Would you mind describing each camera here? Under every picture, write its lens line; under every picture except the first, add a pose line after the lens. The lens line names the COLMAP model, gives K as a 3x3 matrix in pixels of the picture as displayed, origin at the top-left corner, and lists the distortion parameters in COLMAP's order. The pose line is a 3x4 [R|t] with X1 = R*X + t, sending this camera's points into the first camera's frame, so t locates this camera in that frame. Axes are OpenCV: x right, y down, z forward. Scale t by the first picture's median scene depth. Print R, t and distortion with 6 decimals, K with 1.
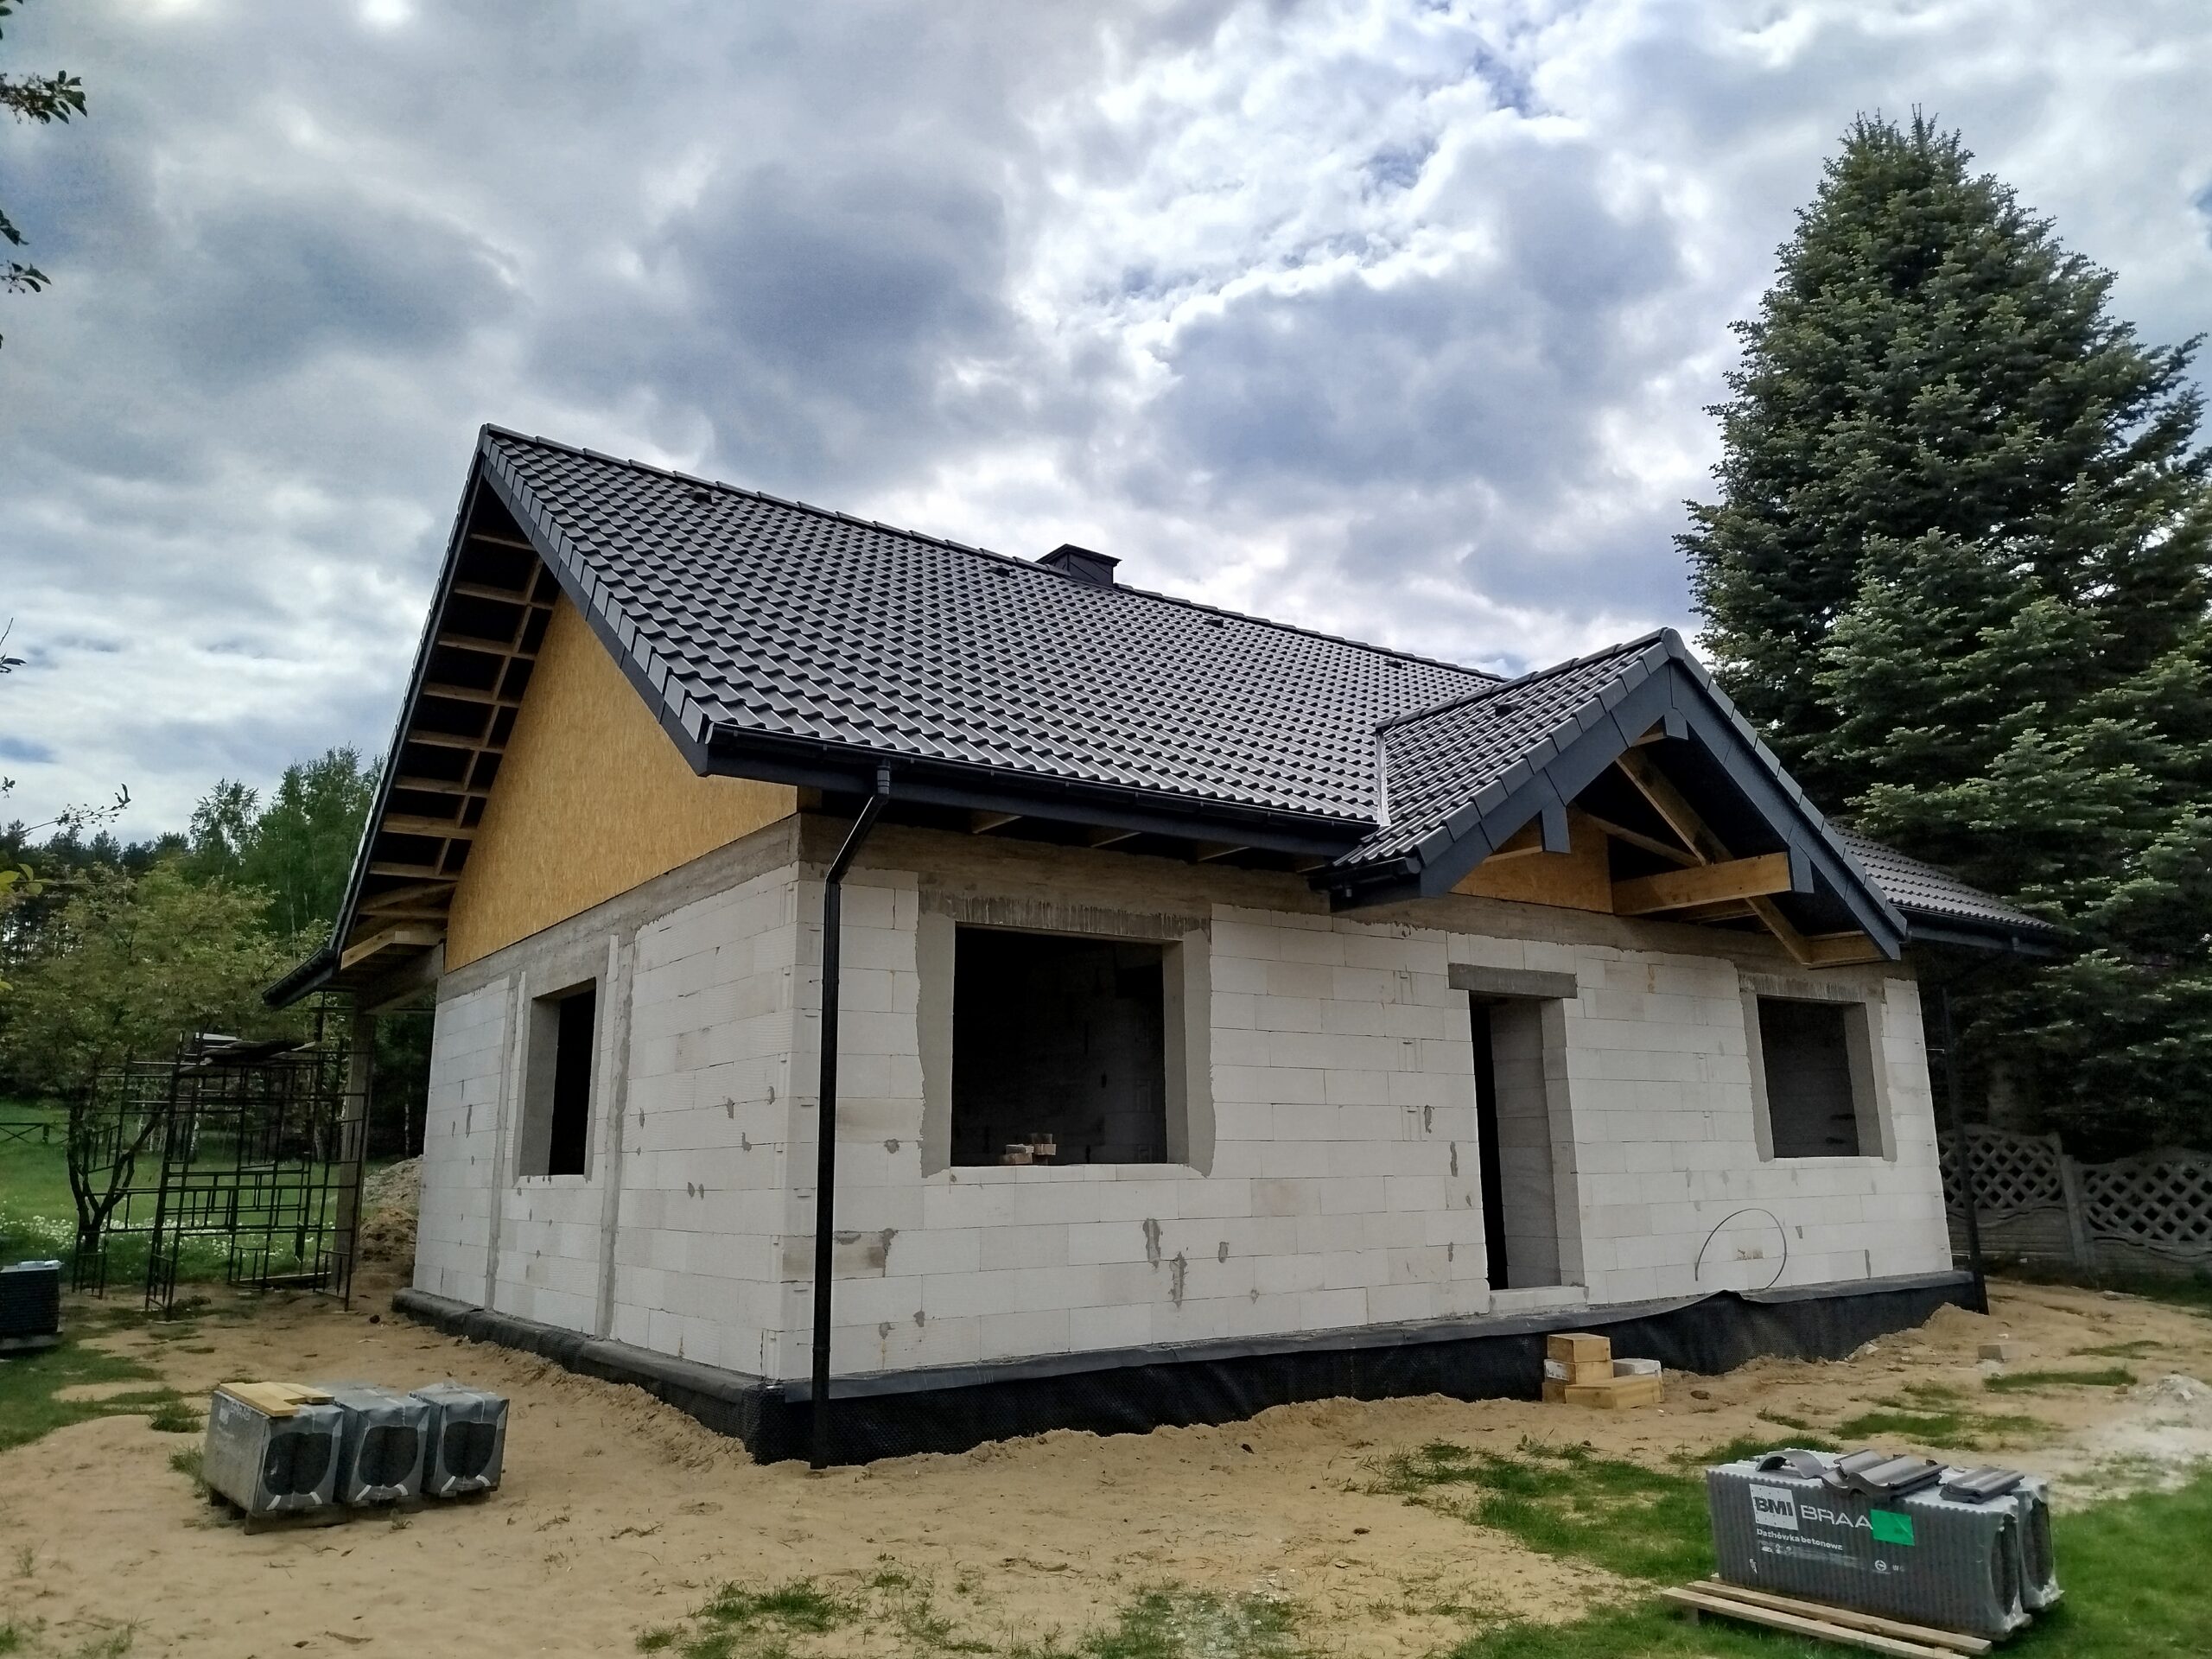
lens RADIAL K [[1531.2, 0, 1118.2], [0, 1531.2, 834.6], [0, 0, 1]] dist [0.033964, -0.038292]
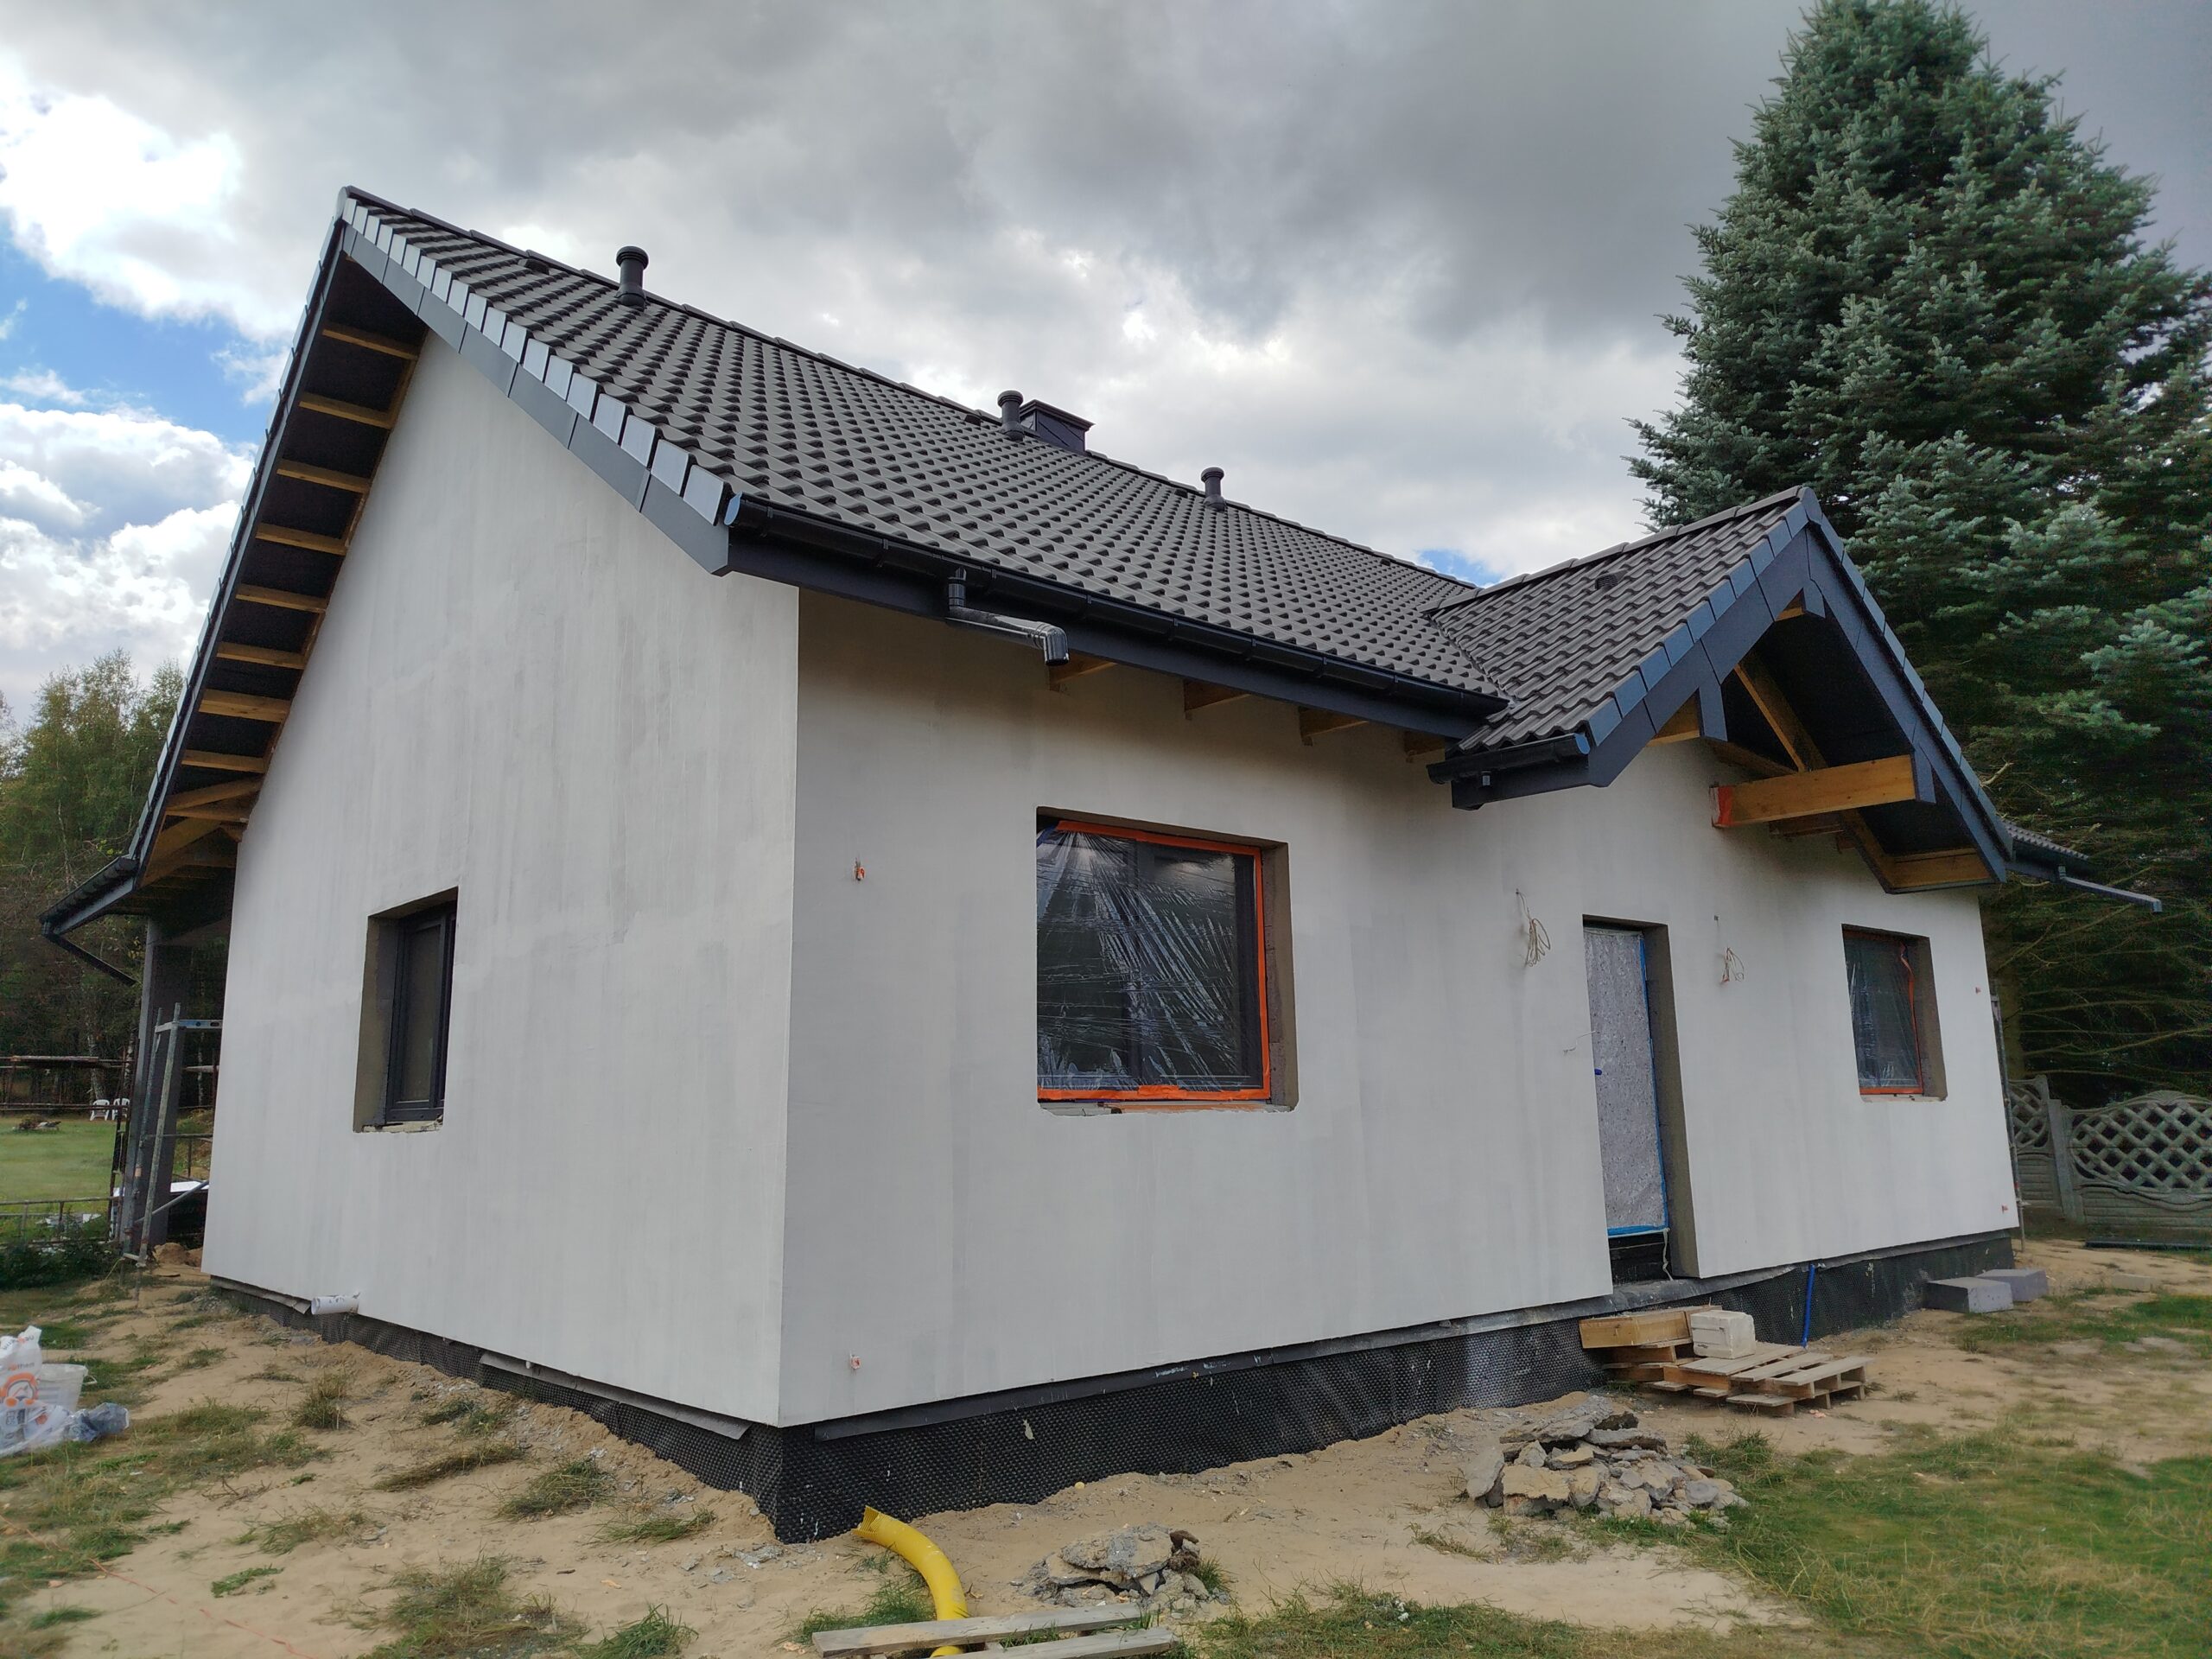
lens RADIAL K [[1531.2, 0, 1111.3], [0, 1531.2, 823.0], [0, 0, 1]] dist [0.033964, -0.038292]
pose [[0.994509, 0.017093, 0.103242, -0.102292], [-0.020003, 0.999430, 0.027213, 0.033945], [-0.102718, -0.029129, 0.994284, 0.172920]]
